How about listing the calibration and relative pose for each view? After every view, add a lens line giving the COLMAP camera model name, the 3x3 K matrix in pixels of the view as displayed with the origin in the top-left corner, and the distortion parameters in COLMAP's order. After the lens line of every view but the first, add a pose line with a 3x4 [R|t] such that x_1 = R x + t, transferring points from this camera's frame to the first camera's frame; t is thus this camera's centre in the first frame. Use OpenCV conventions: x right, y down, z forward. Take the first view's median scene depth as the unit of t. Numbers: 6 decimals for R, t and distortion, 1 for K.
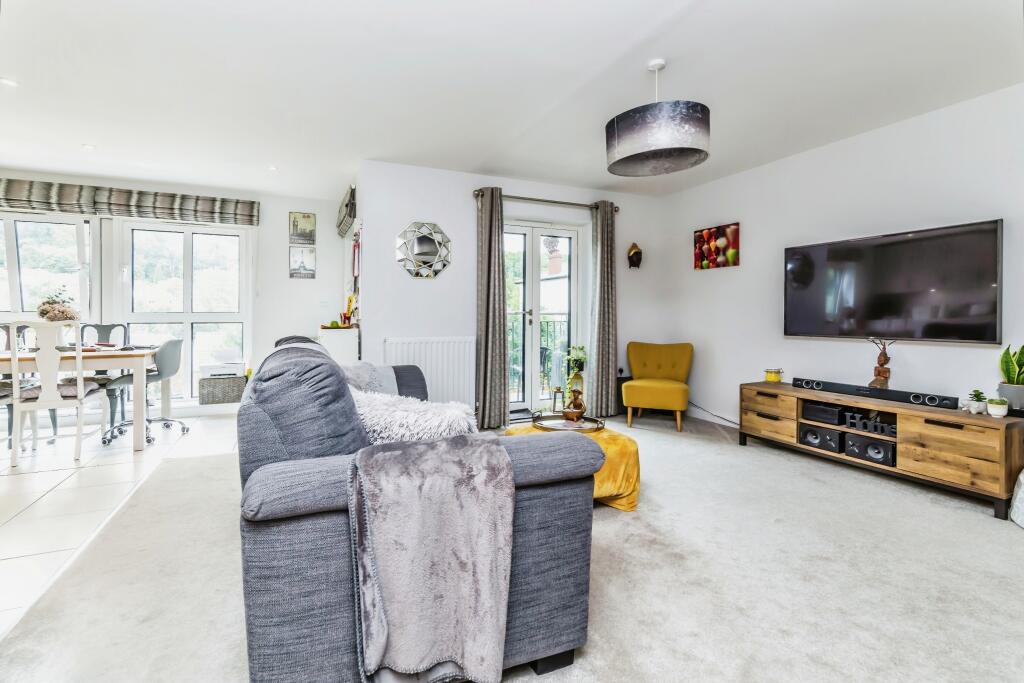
lens RADIAL K [[491.3, 0, 476.9], [0, 491.3, 321.5], [0, 0, 1]] dist [0.014992, 0.000098]
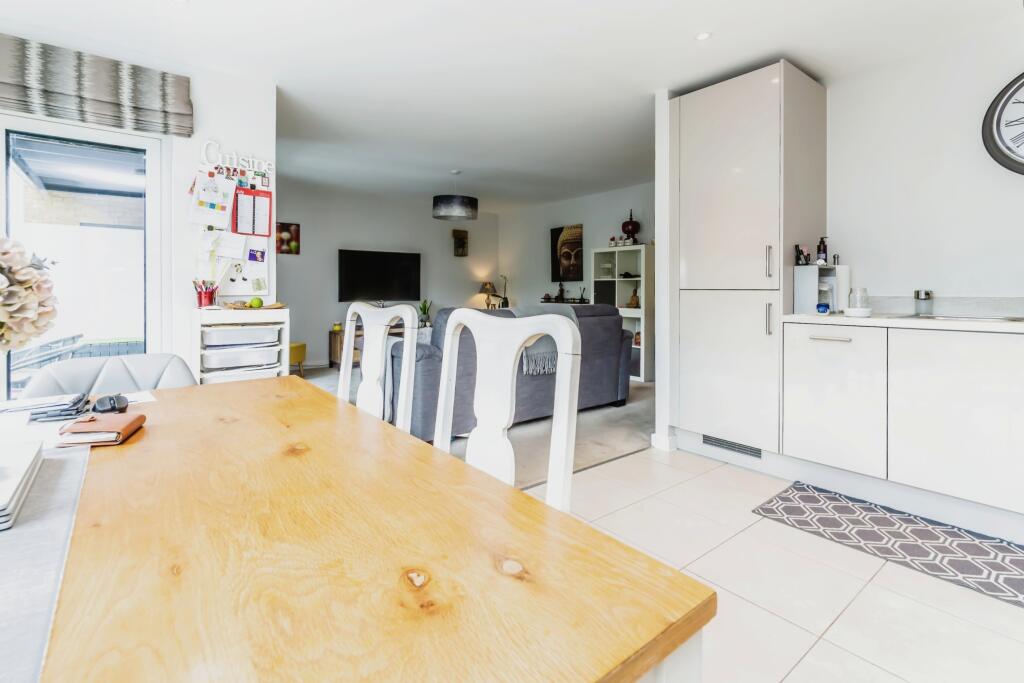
lens RADIAL K [[482.4, 0, 510.6], [0, 482.4, 289.3], [0, 0, 1]] dist [0.014410, -0.000171]
pose [[-0.308993, -0.004248, 0.951055, -1.471915], [0.007286, 0.999950, 0.006833, -0.027076], [-0.951036, 0.009040, -0.308946, 1.268805]]
